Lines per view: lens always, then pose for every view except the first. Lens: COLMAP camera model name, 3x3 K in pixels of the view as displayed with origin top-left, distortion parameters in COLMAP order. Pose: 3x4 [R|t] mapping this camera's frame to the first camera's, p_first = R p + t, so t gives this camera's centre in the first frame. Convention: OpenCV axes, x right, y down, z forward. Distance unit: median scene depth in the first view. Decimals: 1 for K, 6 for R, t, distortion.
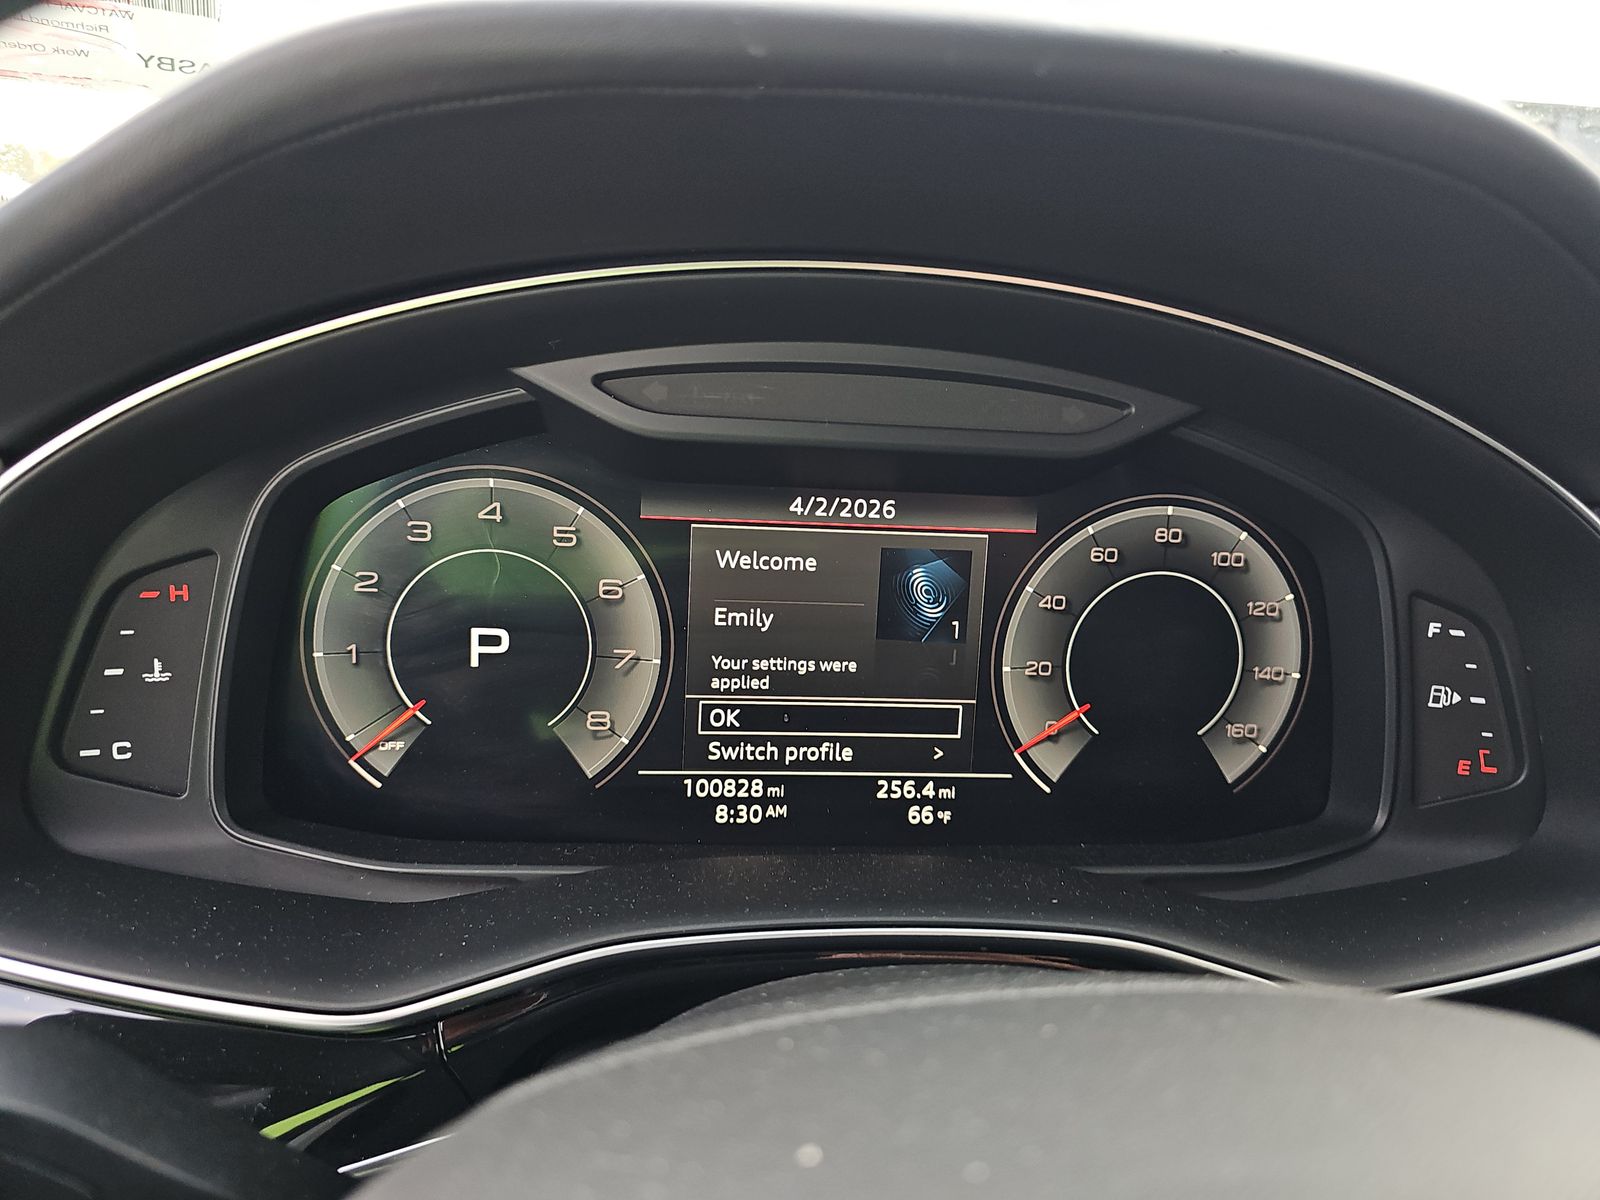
lens RADIAL K [[1067.8, 0, 800.0], [0, 1067.8, 600.0], [0, 0, 1]] dist [0.023643, -0.029396]
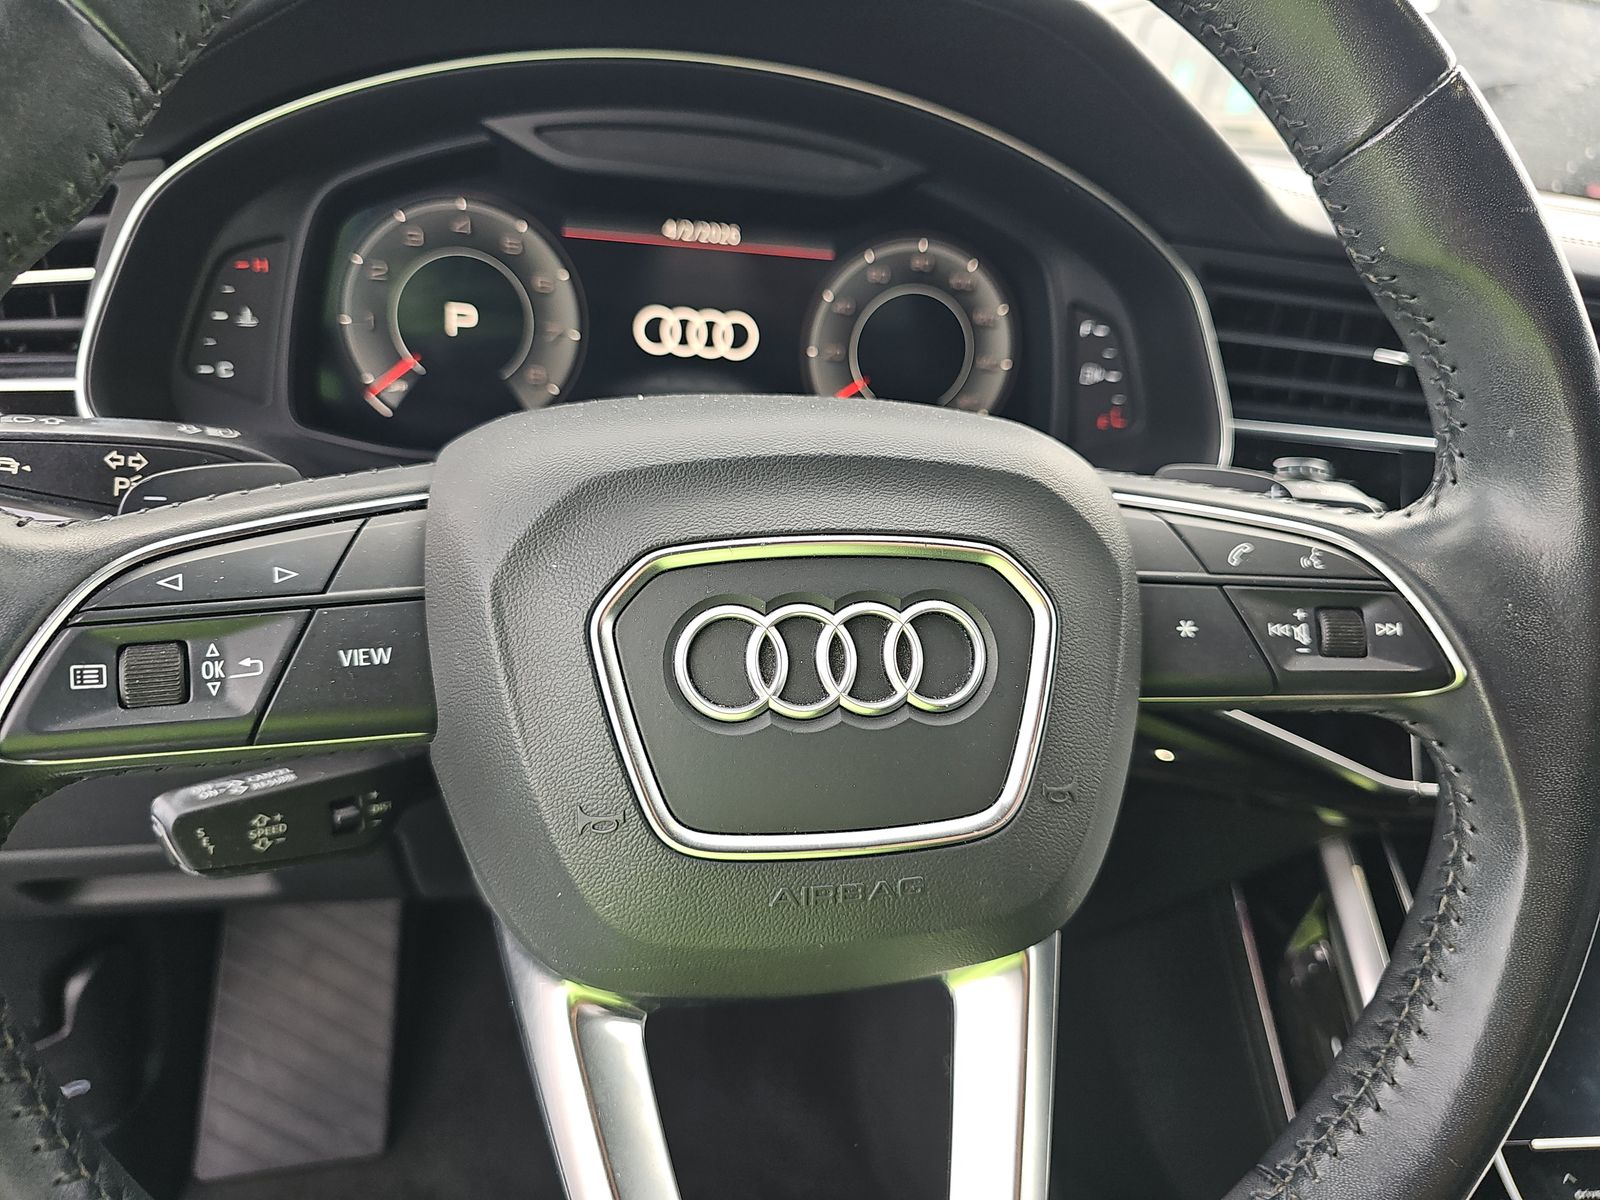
lens RADIAL K [[1061.2, 0, 790.7], [0, 1061.2, 579.3], [0, 0, 1]] dist [0.020717, -0.035222]
pose [[0.998120, 0.016118, 0.059132, 0.081890], [-0.023156, 0.992461, 0.120351, 0.208231], [-0.056746, -0.121494, 0.990969, -0.527959]]
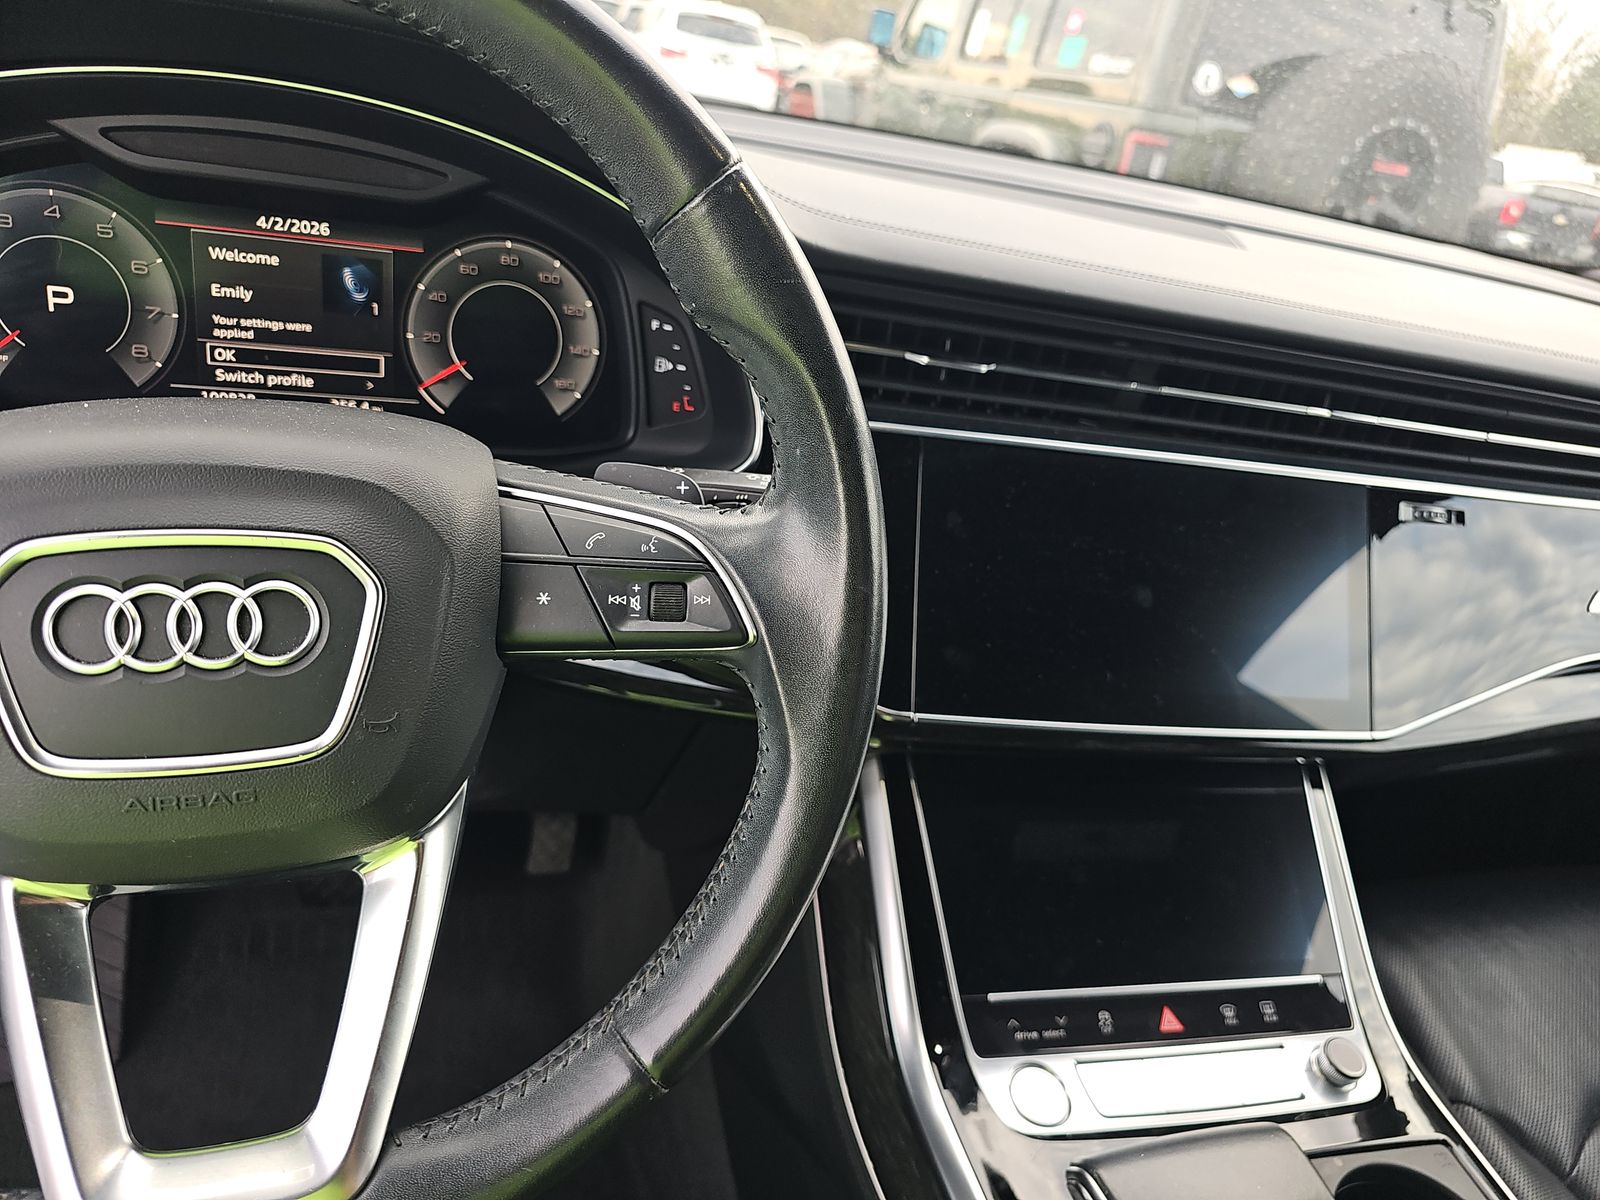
lens RADIAL K [[1067.8, 0, 800.0], [0, 1067.8, 600.0], [0, 0, 1]] dist [0.023643, -0.029396]
pose [[0.984285, 0.014536, 0.175988, 0.516883], [-0.049450, 0.979422, 0.195671, 0.113496], [-0.169522, -0.201299, 0.964749, -0.822204]]
